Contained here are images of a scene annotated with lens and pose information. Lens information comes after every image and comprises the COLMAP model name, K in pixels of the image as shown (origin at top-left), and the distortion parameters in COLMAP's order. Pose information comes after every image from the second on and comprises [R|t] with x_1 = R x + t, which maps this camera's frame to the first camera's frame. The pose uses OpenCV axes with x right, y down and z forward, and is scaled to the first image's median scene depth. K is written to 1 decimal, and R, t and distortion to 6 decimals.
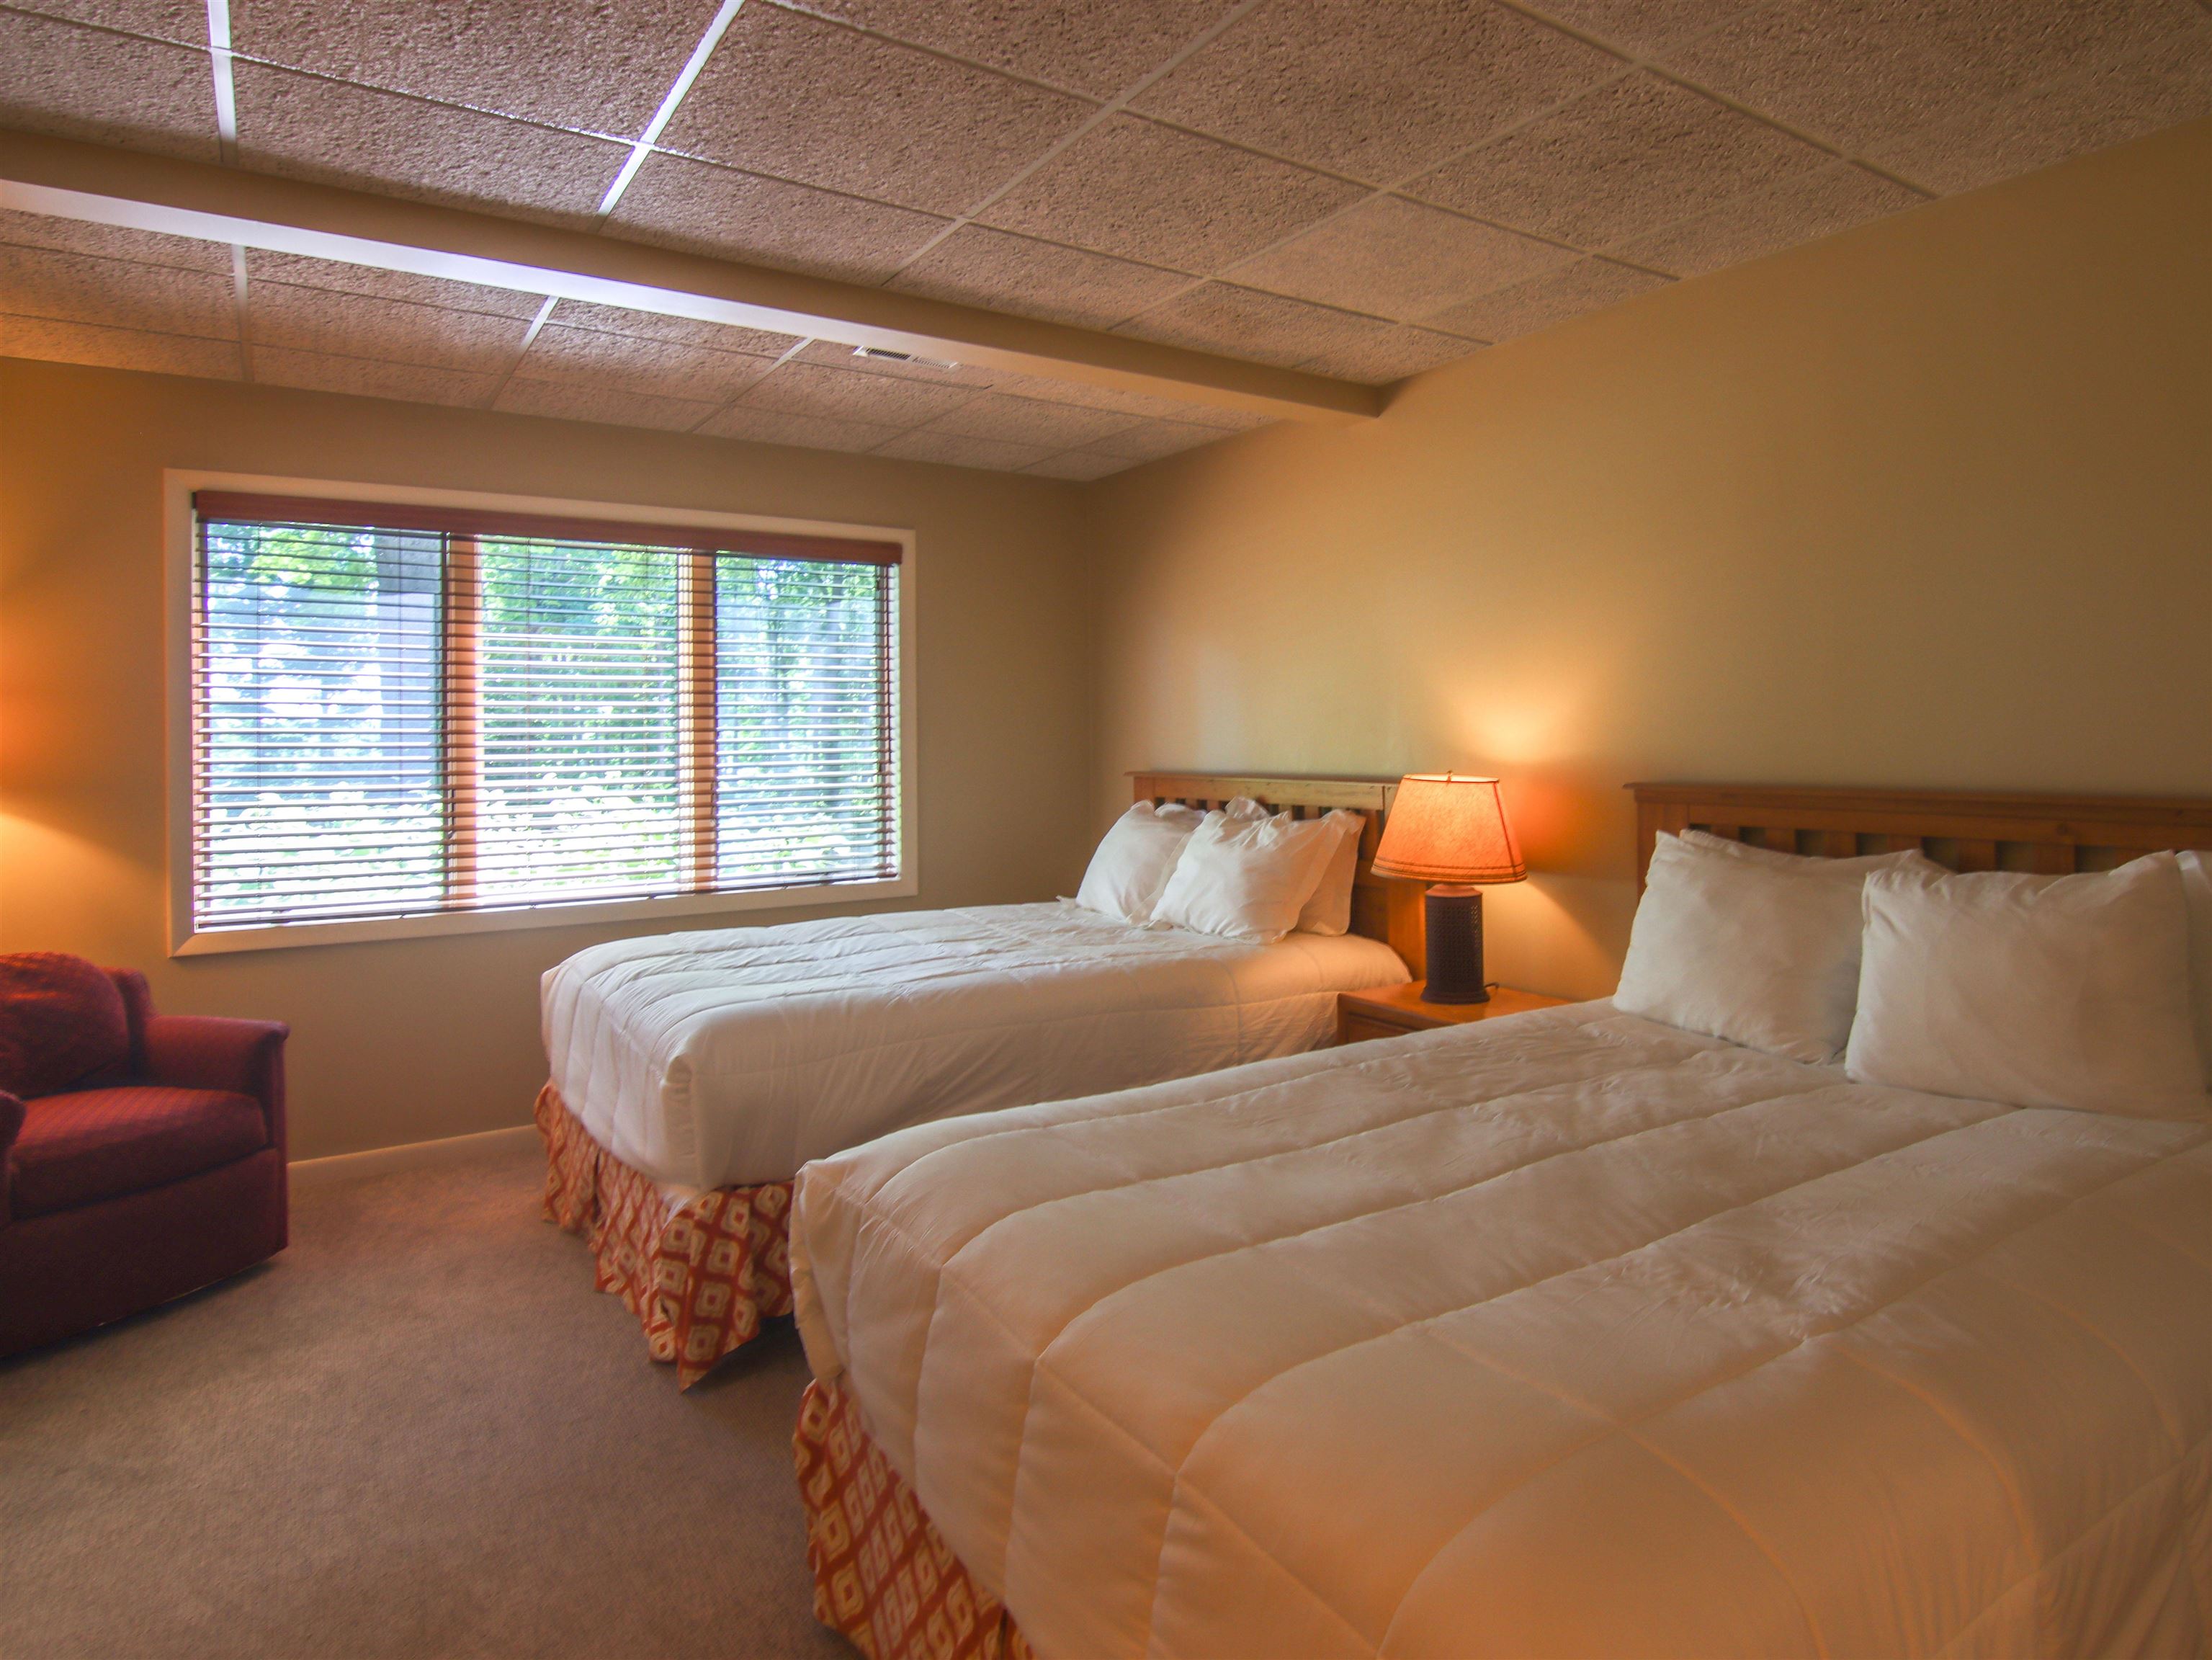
lens RADIAL K [[1292.3, 0, 1225.2], [0, 1292.3, 837.1], [0, 0, 1]] dist [-0.012846, -0.003905]
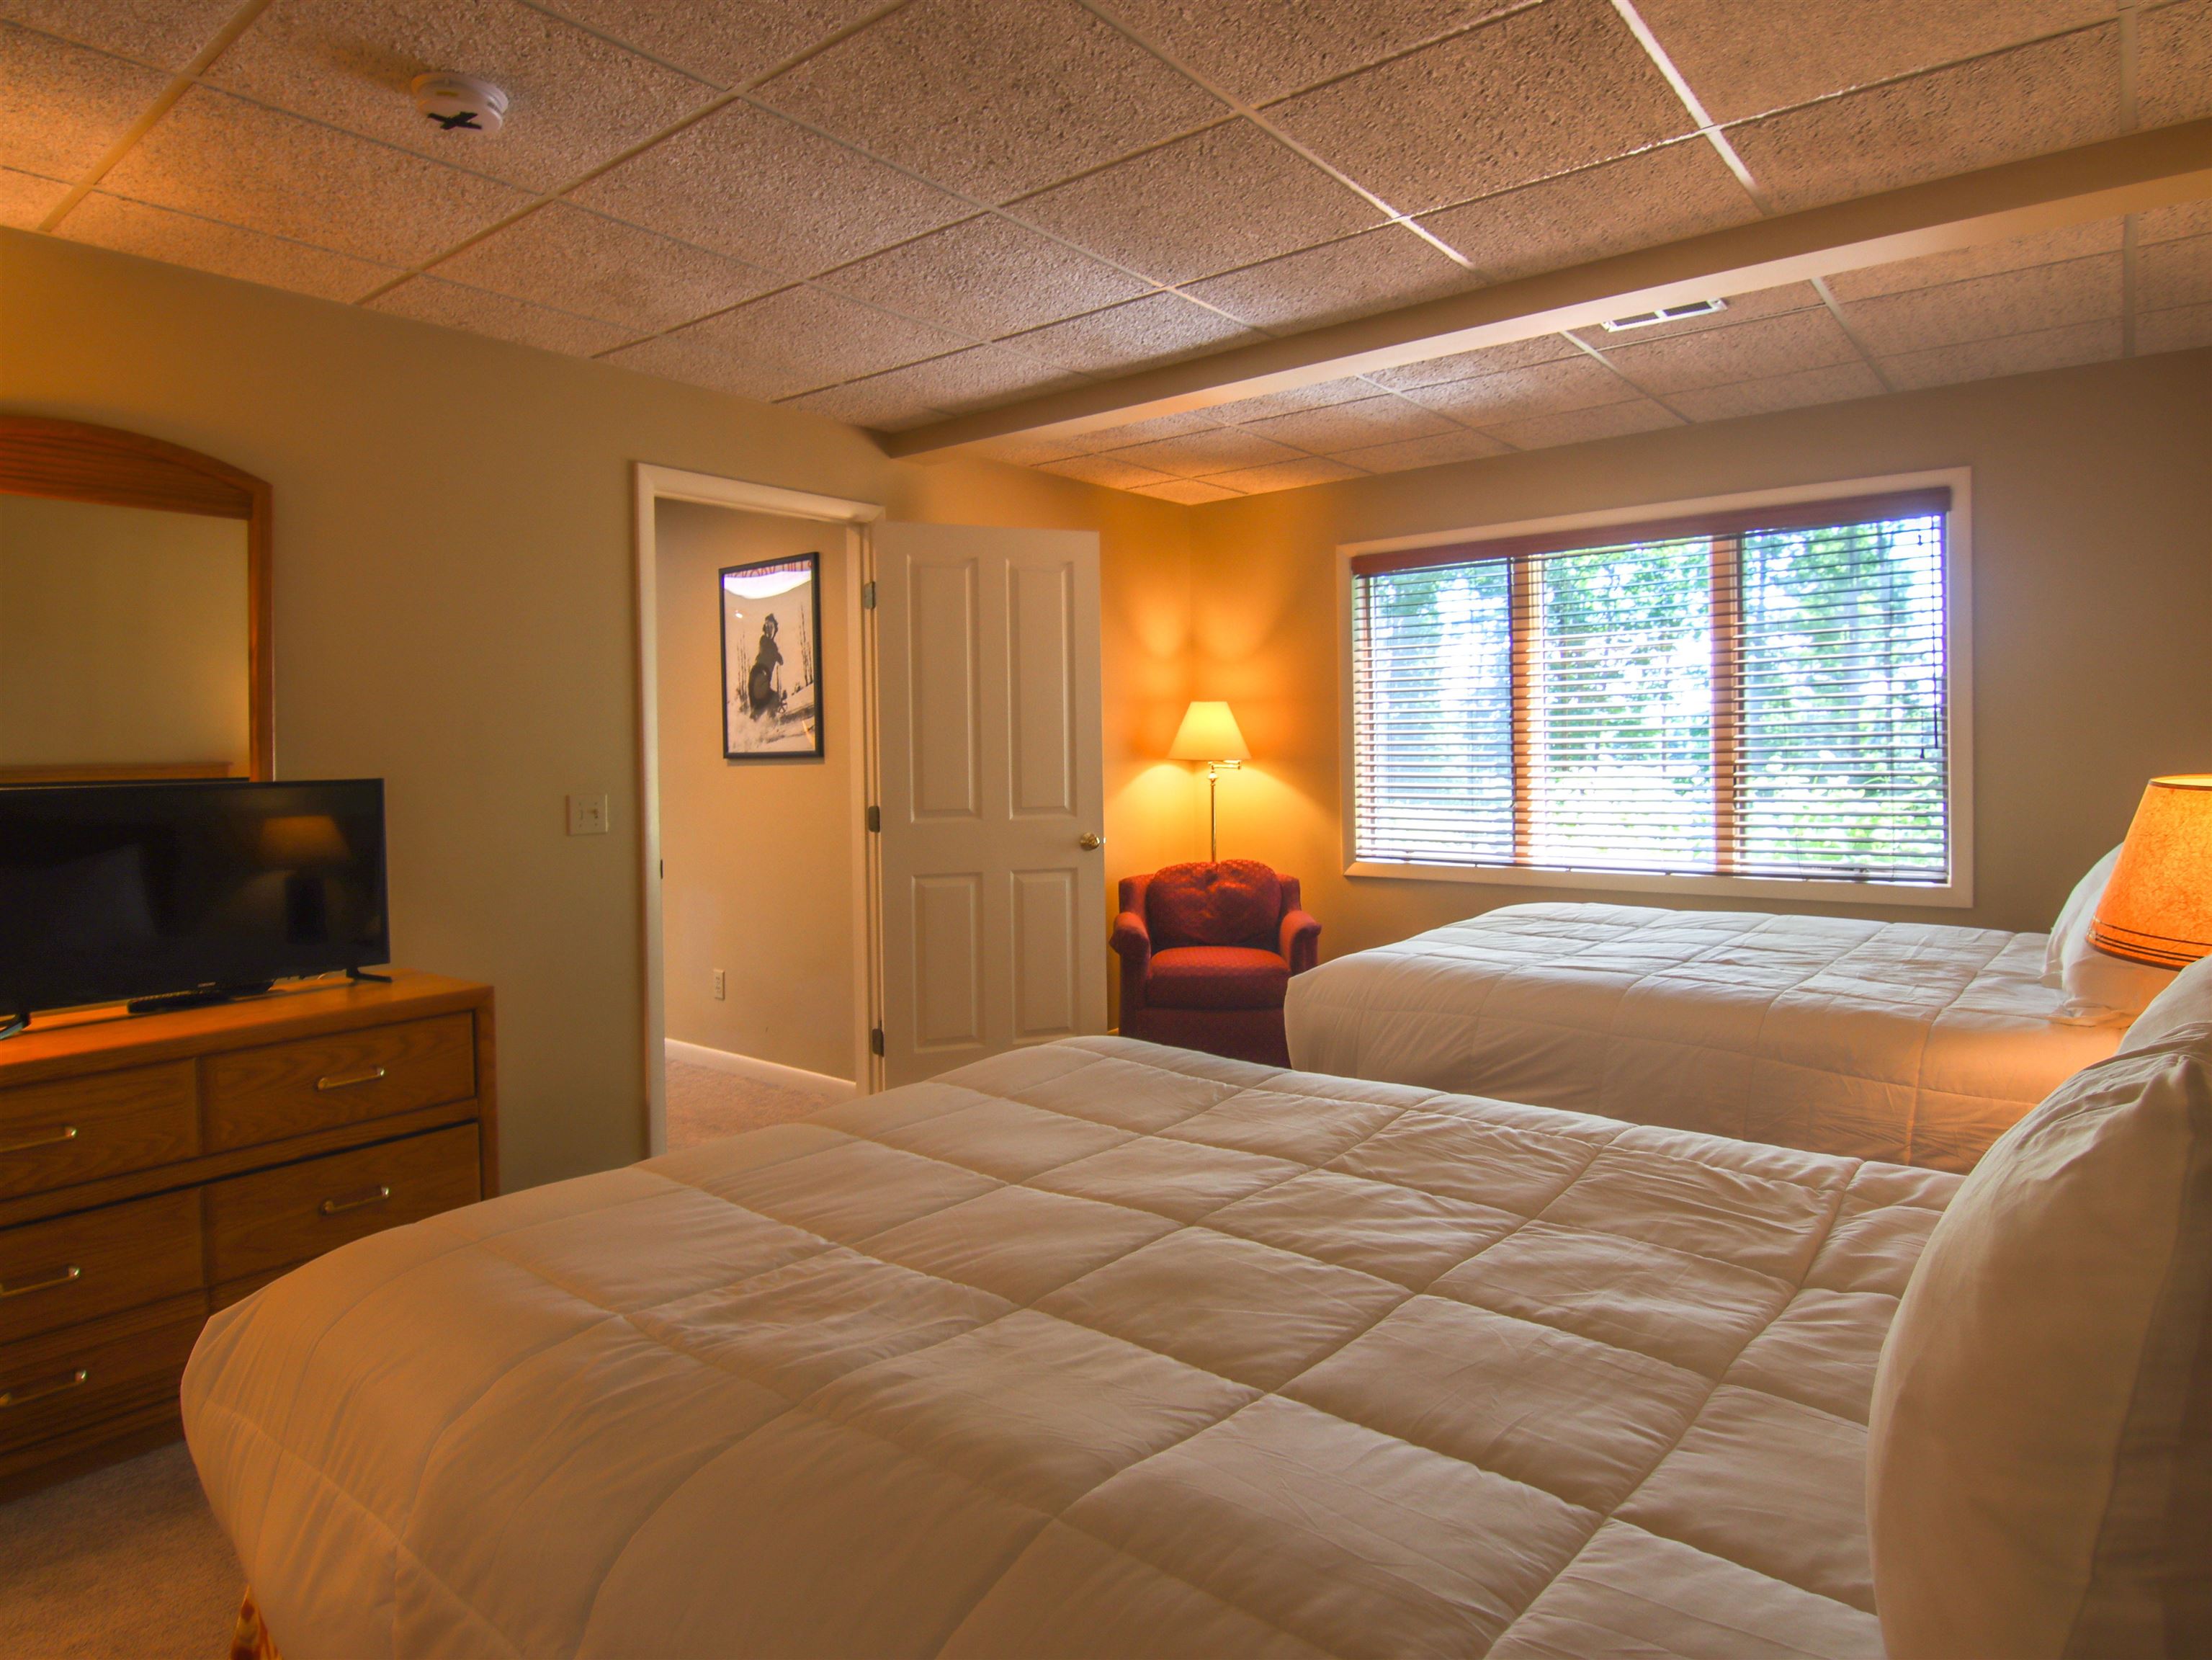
lens RADIAL K [[1292.3, 0, 1225.2], [0, 1292.3, 837.1], [0, 0, 1]] dist [-0.012846, -0.003905]
pose [[0.302921, 0.070645, -0.950394, 0.487069], [-0.059274, 0.996715, 0.055196, -0.021632], [0.951171, 0.039614, 0.306113, 0.359731]]
